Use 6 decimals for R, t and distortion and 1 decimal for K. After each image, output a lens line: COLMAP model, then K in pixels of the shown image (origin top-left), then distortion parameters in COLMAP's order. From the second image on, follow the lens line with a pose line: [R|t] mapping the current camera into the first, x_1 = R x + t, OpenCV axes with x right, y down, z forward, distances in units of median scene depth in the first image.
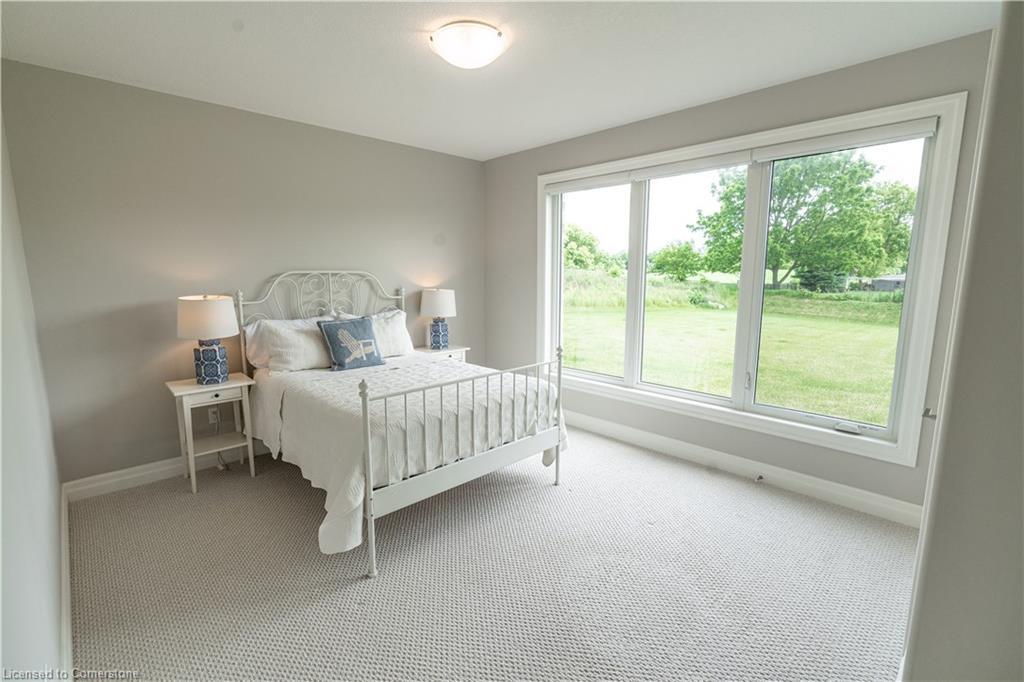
lens RADIAL K [[458.6, 0, 515.7], [0, 458.6, 338.7], [0, 0, 1]] dist [-0.010301, 0.004938]
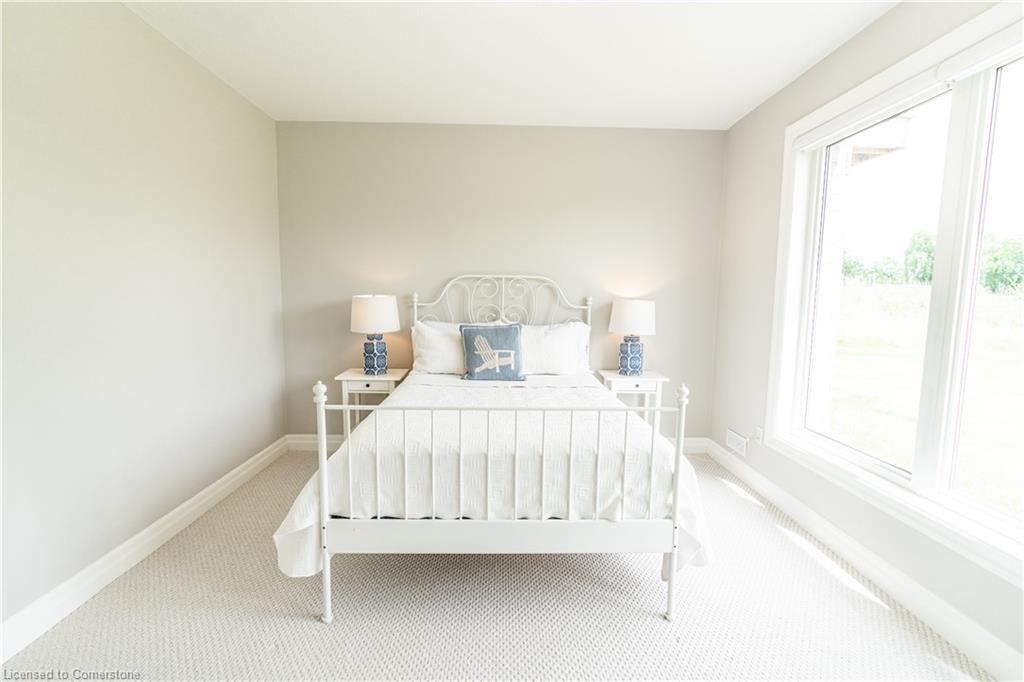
lens RADIAL K [[458.6, 0, 508.4], [0, 458.6, 342.8], [0, 0, 1]] dist [-0.010301, 0.004938]
pose [[0.729846, 0.079609, -0.678961, 0.288031], [-0.111268, 0.993786, -0.003084, -0.009686], [0.674496, 0.077797, 0.734168, 0.369084]]
